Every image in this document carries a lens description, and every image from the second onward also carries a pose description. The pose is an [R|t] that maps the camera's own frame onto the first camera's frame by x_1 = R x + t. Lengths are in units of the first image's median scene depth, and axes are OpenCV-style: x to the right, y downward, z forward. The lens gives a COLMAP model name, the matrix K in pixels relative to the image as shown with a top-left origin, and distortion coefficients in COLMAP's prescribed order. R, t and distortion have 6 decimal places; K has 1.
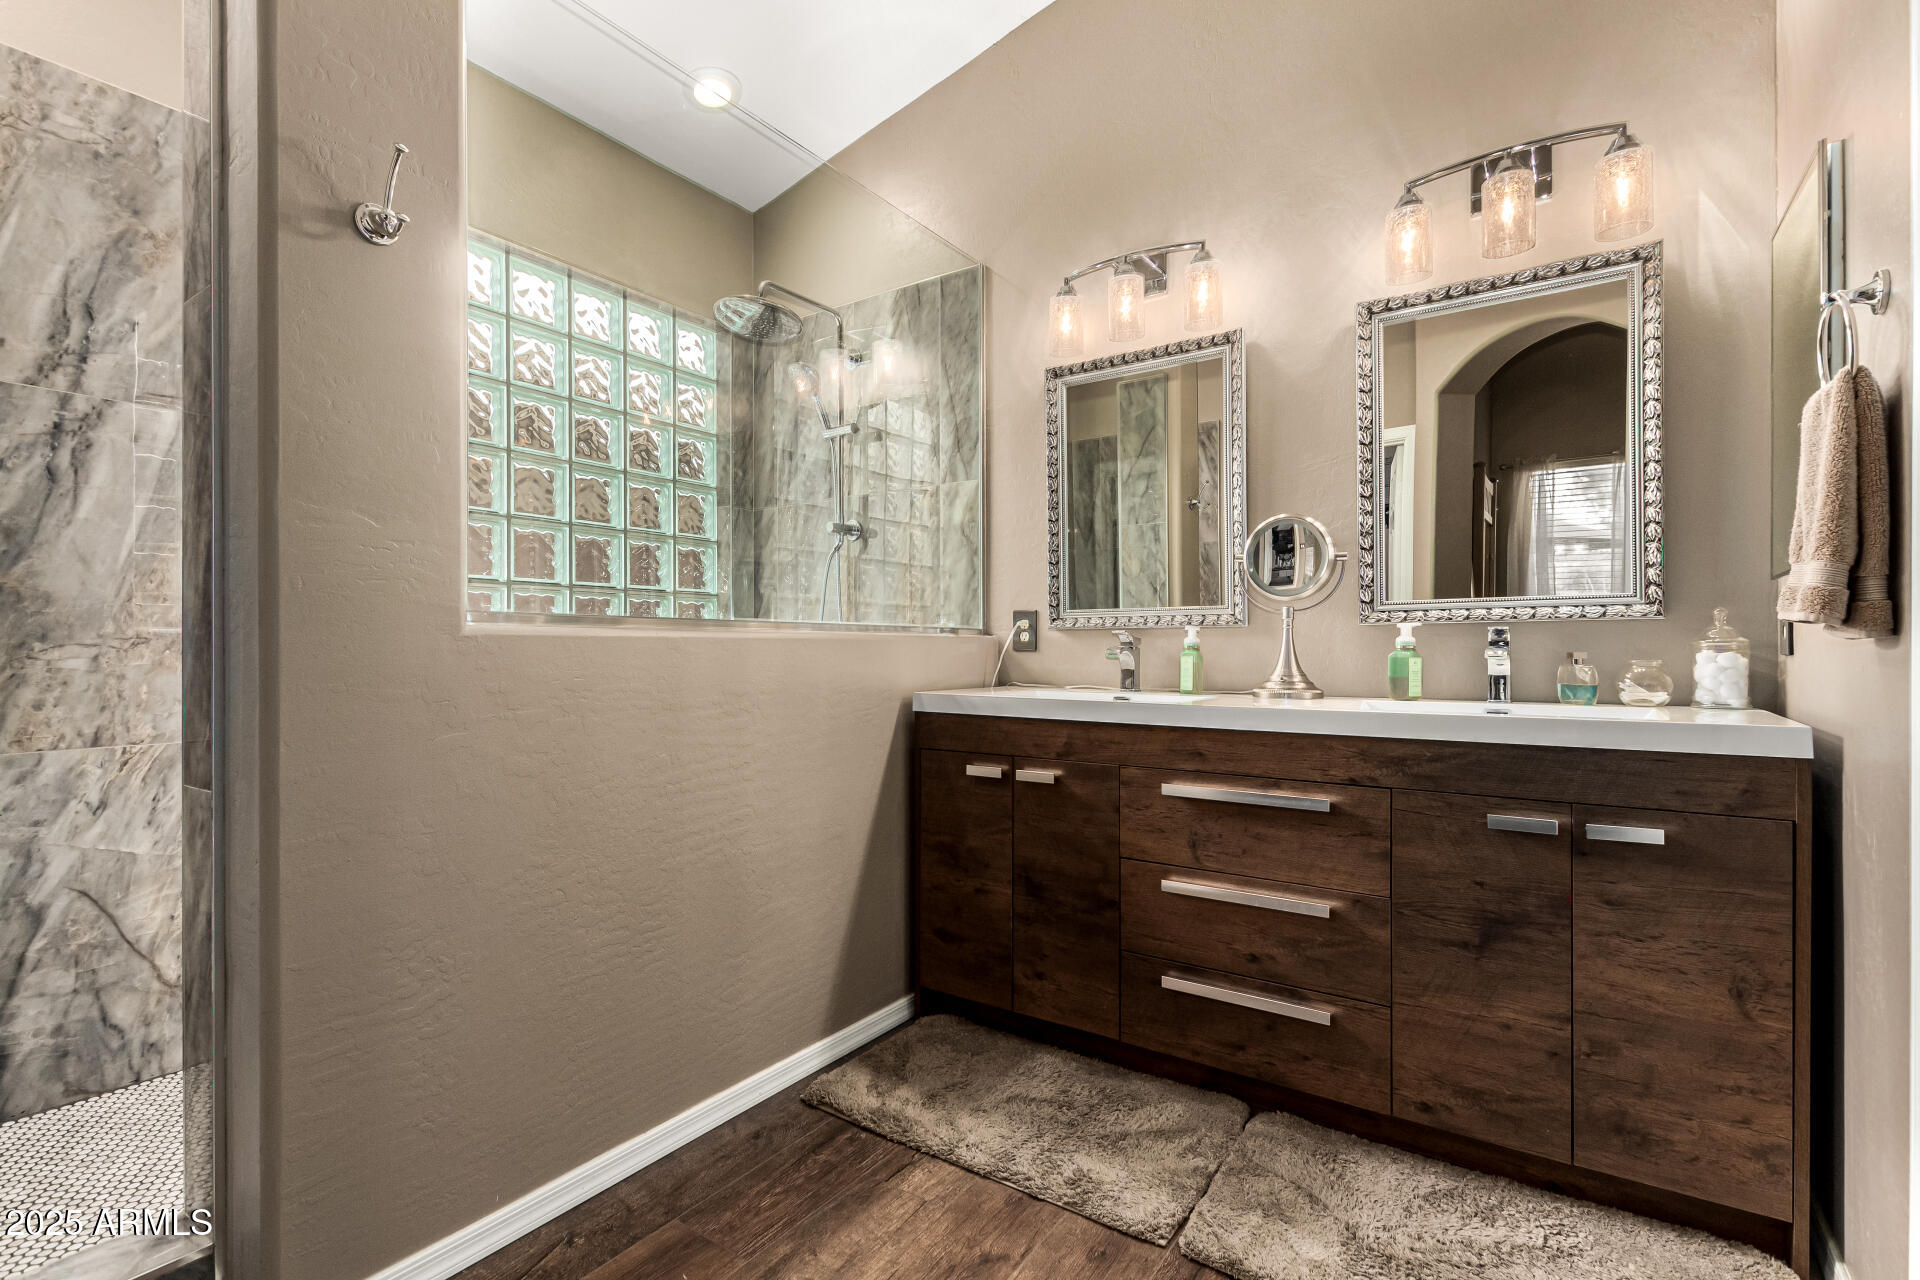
lens RADIAL K [[889.8, 0, 956.8], [0, 889.8, 647.1], [0, 0, 1]] dist [0.017699, -0.008548]
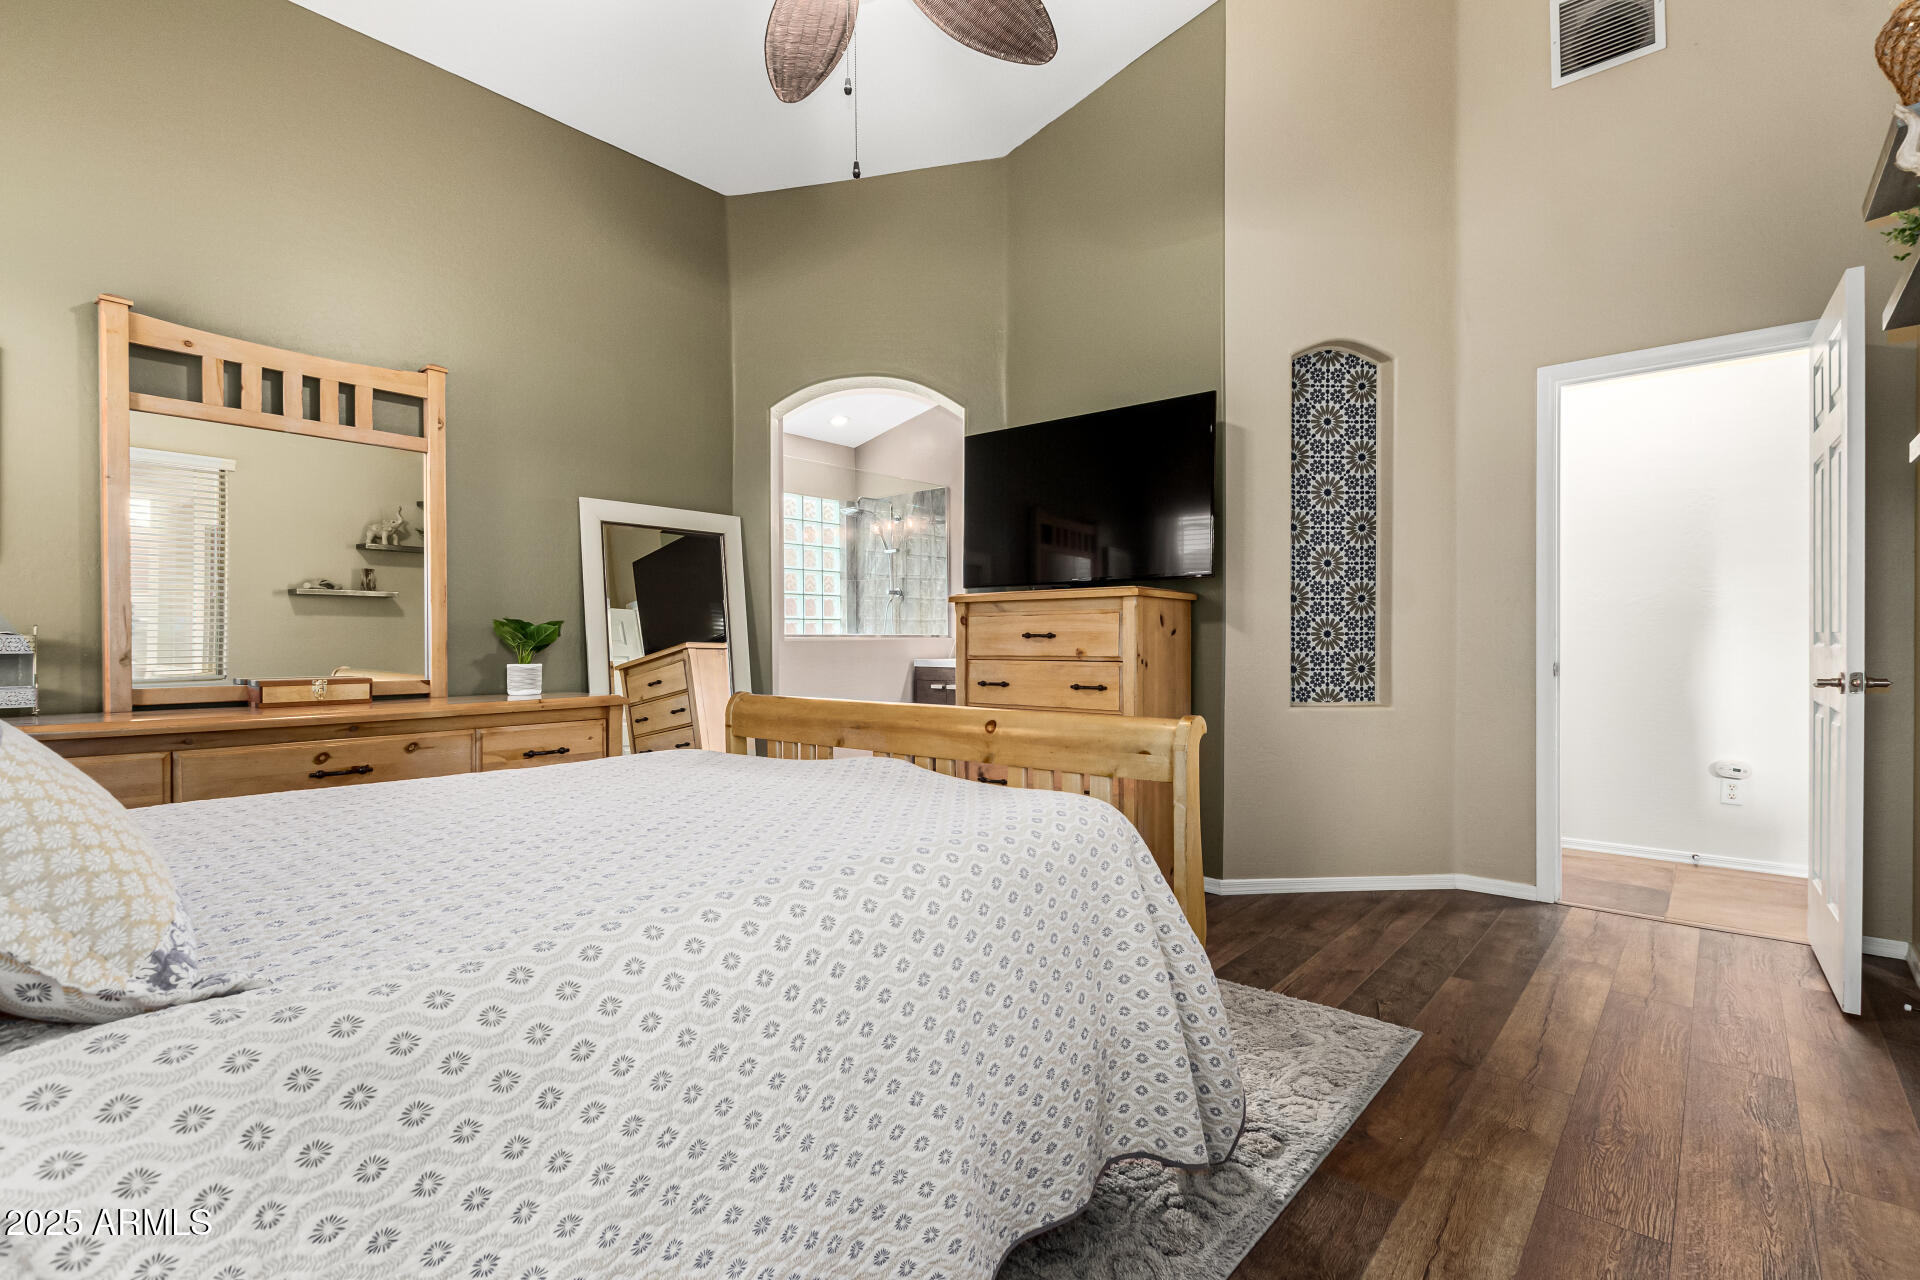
lens RADIAL K [[889.8, 0, 956.8], [0, 889.8, 647.1], [0, 0, 1]] dist [0.017699, -0.008548]
pose [[0.993432, 0.000626, -0.114422, 0.307595], [0.000024, 0.999984, 0.005678, 0.000205], [0.114423, -0.005644, 0.993416, -1.310553]]
